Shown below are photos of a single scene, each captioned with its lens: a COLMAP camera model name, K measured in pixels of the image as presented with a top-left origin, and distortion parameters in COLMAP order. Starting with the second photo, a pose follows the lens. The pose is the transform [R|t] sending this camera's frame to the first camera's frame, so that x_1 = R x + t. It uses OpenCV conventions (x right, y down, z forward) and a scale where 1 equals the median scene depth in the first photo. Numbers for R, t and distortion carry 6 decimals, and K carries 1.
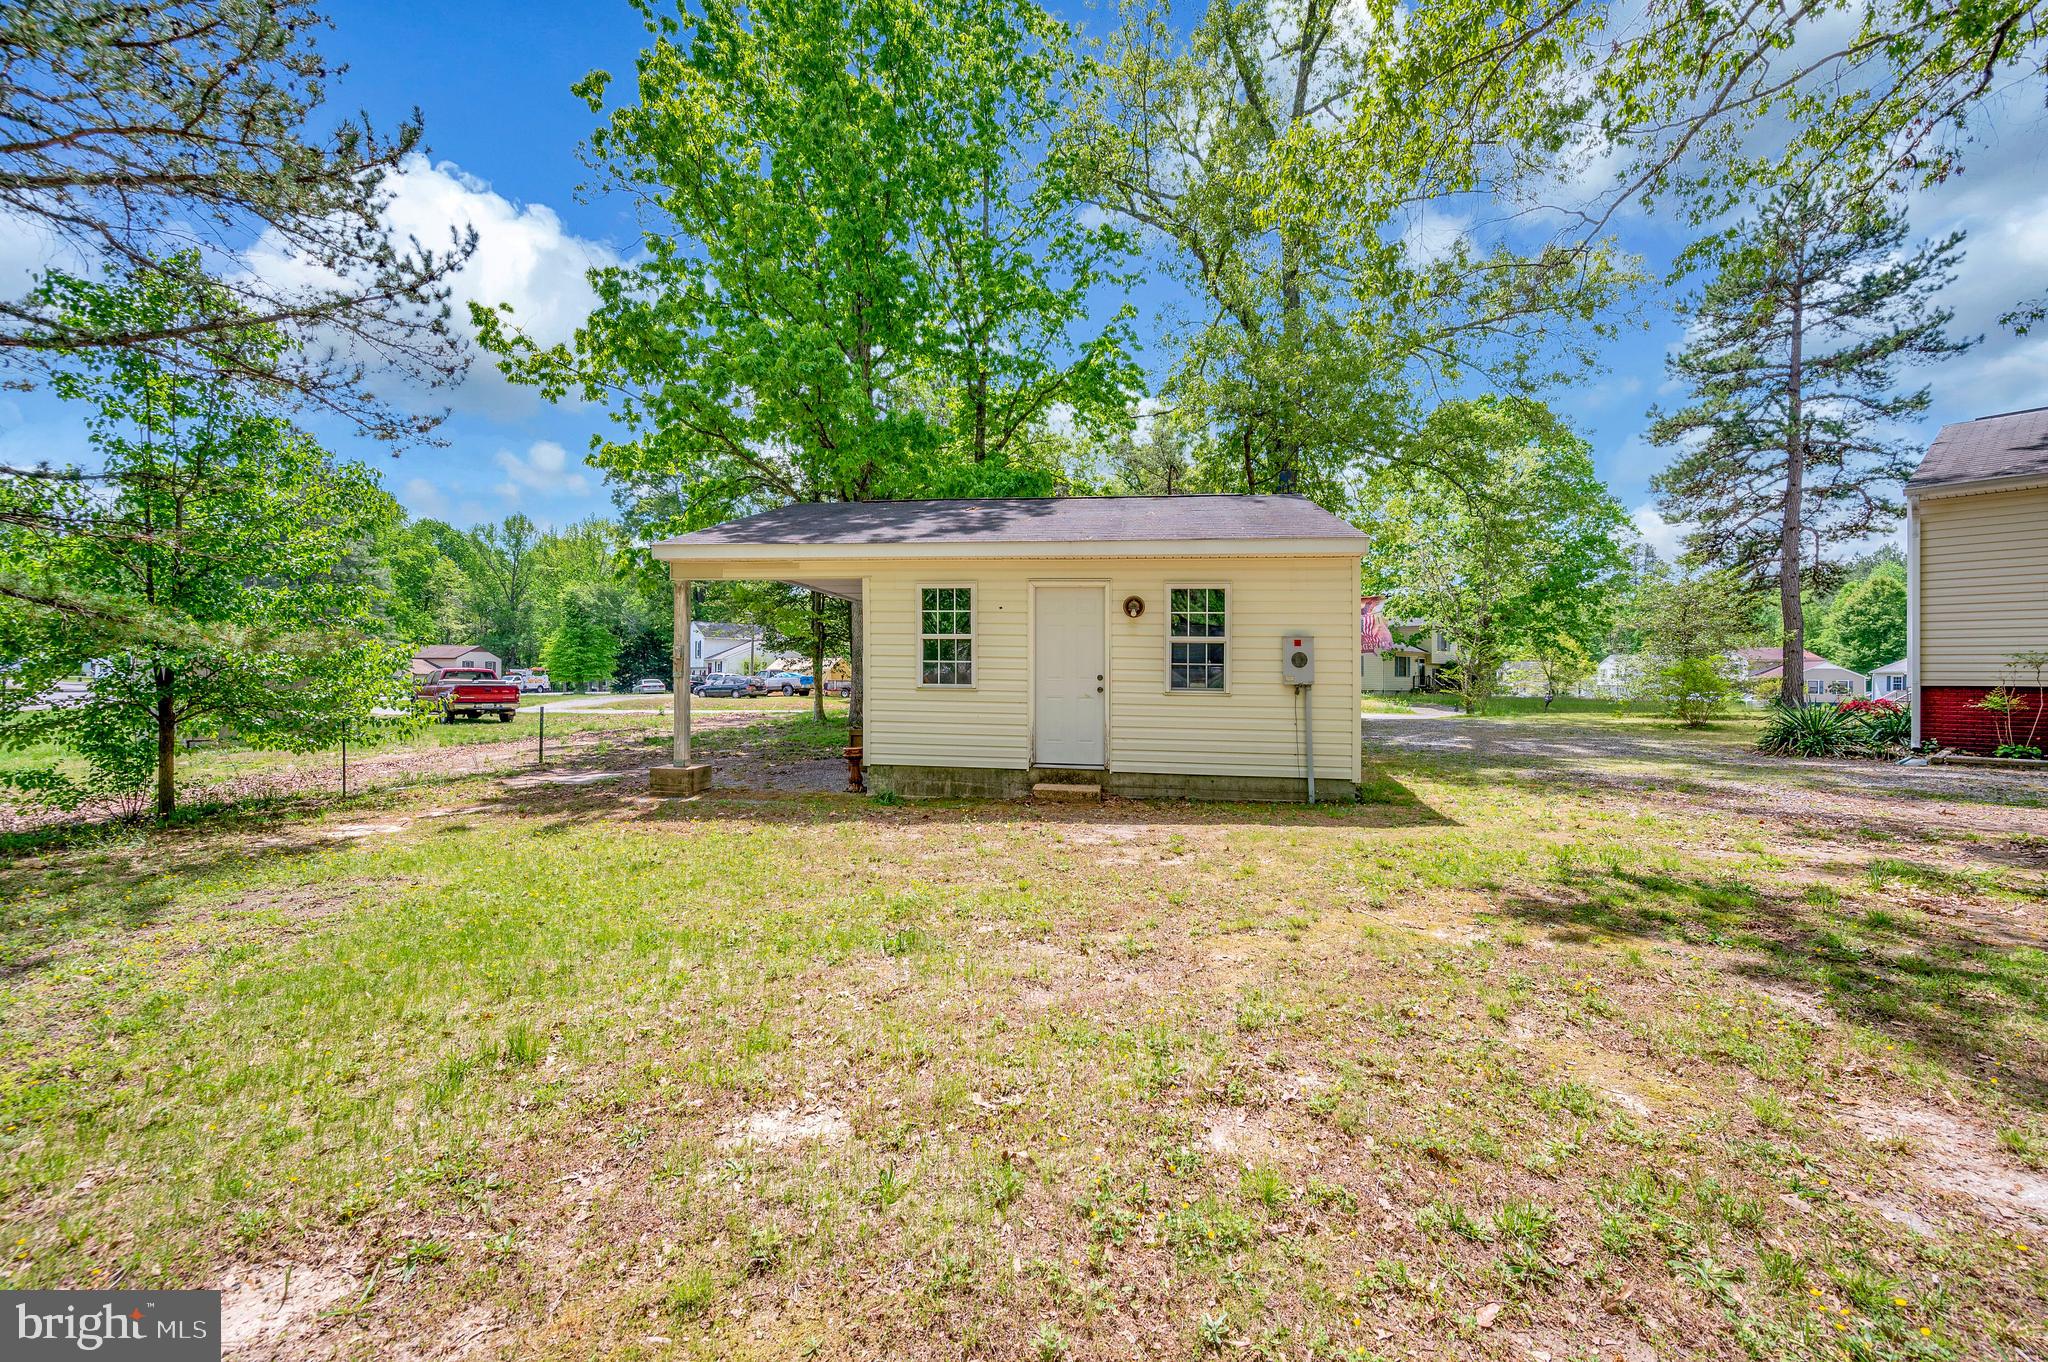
lens RADIAL K [[816.8, 0, 1024.0], [0, 816.8, 681.0], [0, 0, 1]] dist [-0.000758, -0.000121]
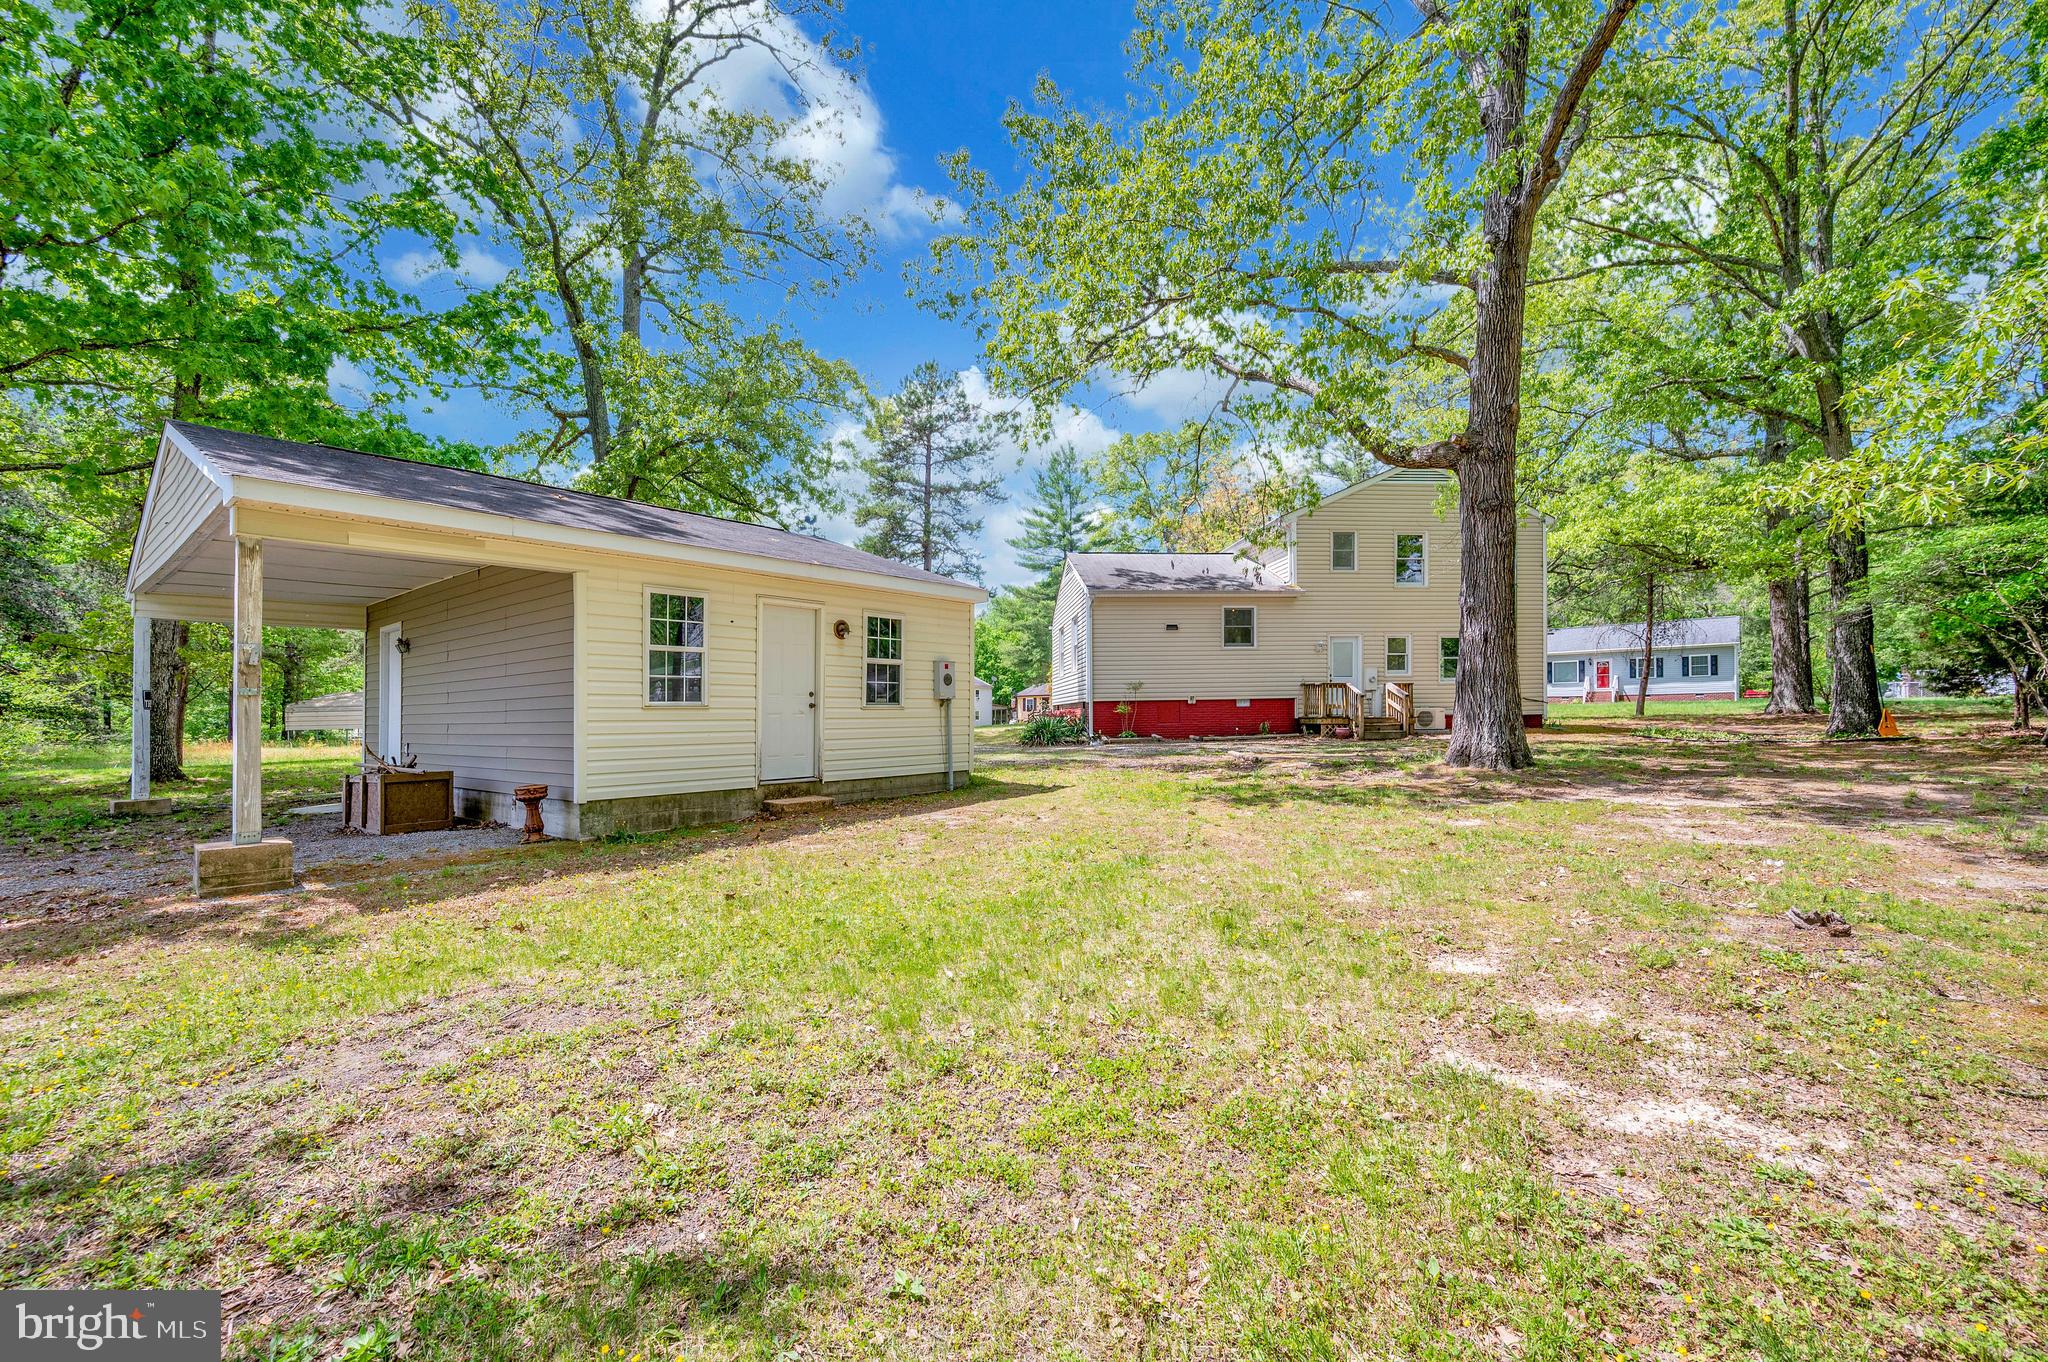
lens RADIAL K [[852.1, 0, 1024.0], [0, 852.1, 681.0], [0, 0, 1]] dist [-0.000082, -0.000027]
pose [[0.529418, 0.014298, 0.848241, -0.694362], [0.020501, 0.999350, -0.029640, 0.017195], [-0.848113, 0.033082, 0.528781, 0.179476]]
